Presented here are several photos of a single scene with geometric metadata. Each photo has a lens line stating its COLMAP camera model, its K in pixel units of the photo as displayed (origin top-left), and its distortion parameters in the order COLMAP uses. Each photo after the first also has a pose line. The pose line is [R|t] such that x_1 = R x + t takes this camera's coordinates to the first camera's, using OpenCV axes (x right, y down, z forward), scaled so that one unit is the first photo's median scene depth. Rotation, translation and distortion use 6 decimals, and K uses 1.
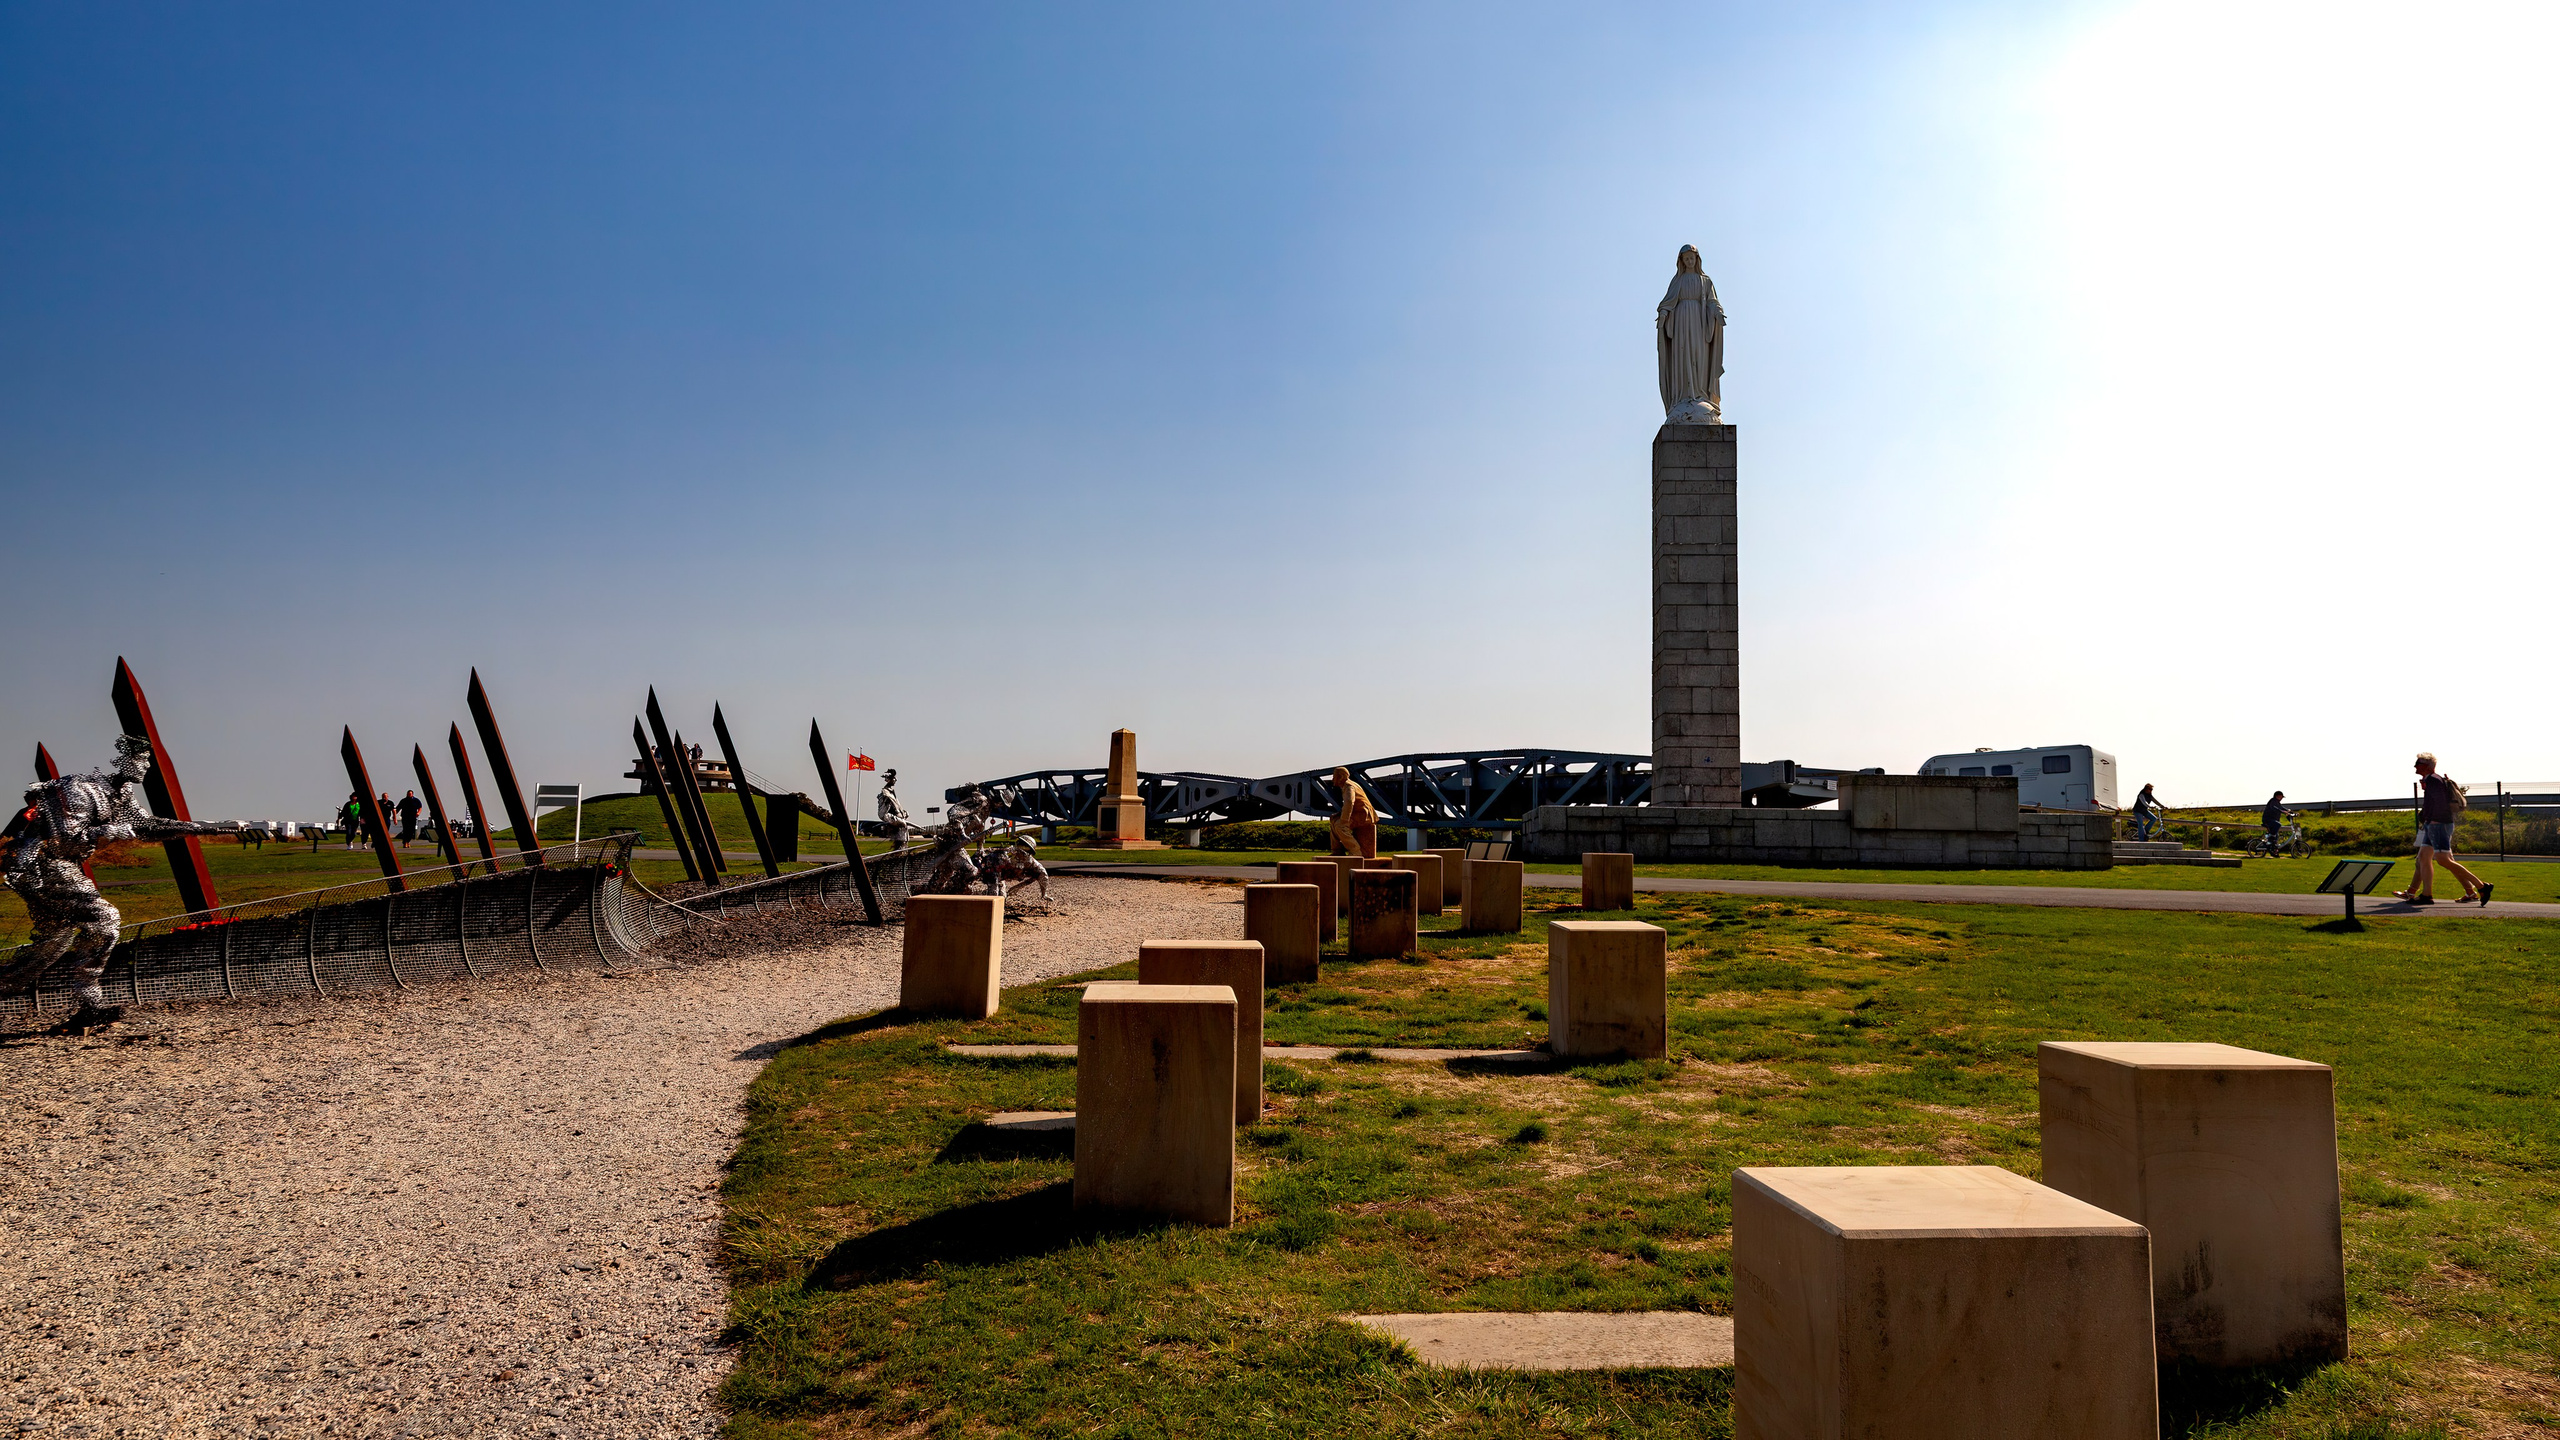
lens RADIAL K [[1692.6, 0, 1305.9], [0, 1692.6, 606.6], [0, 0, 1]] dist [0.008459, 0.007199]
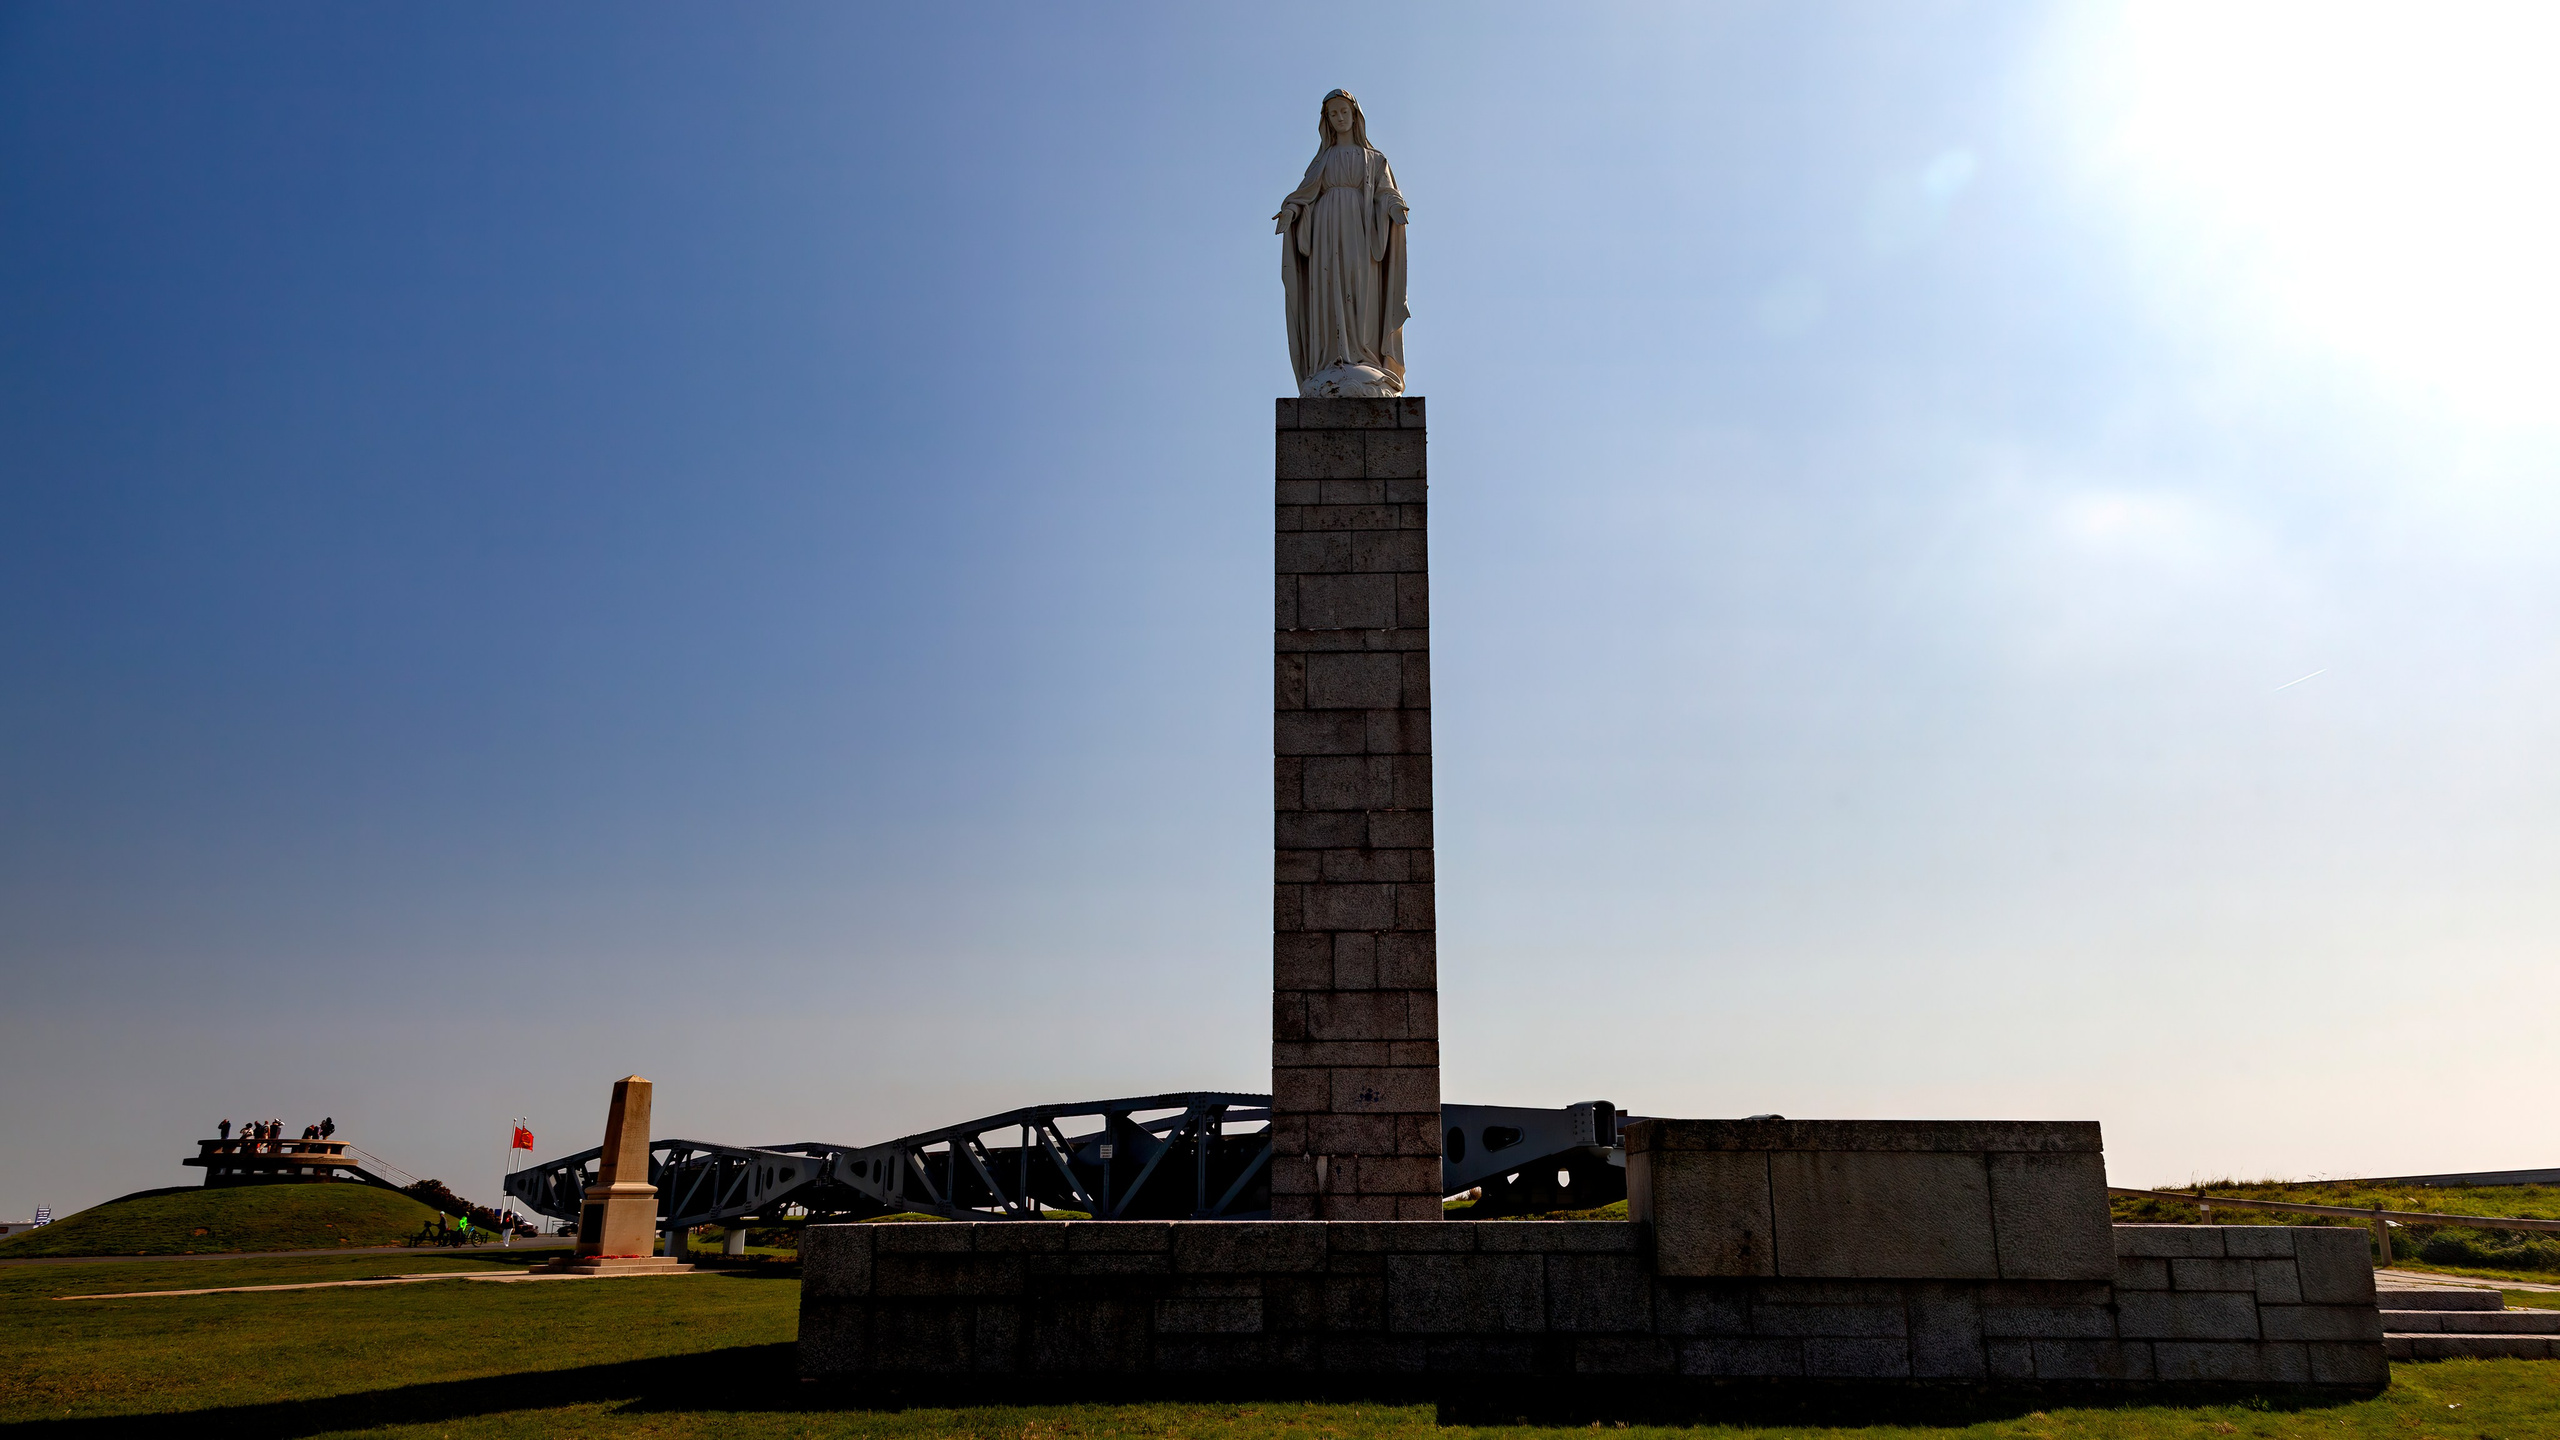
lens RADIAL K [[1697.2, 0, 1305.4], [0, 1697.2, 655.7], [0, 0, 1]] dist [0.012479, 0.007016]
pose [[0.998794, -0.003021, 0.049008, 0.191861], [0.011725, 0.983907, -0.178296, 0.053997], [-0.047681, 0.178656, 0.982756, 0.520352]]
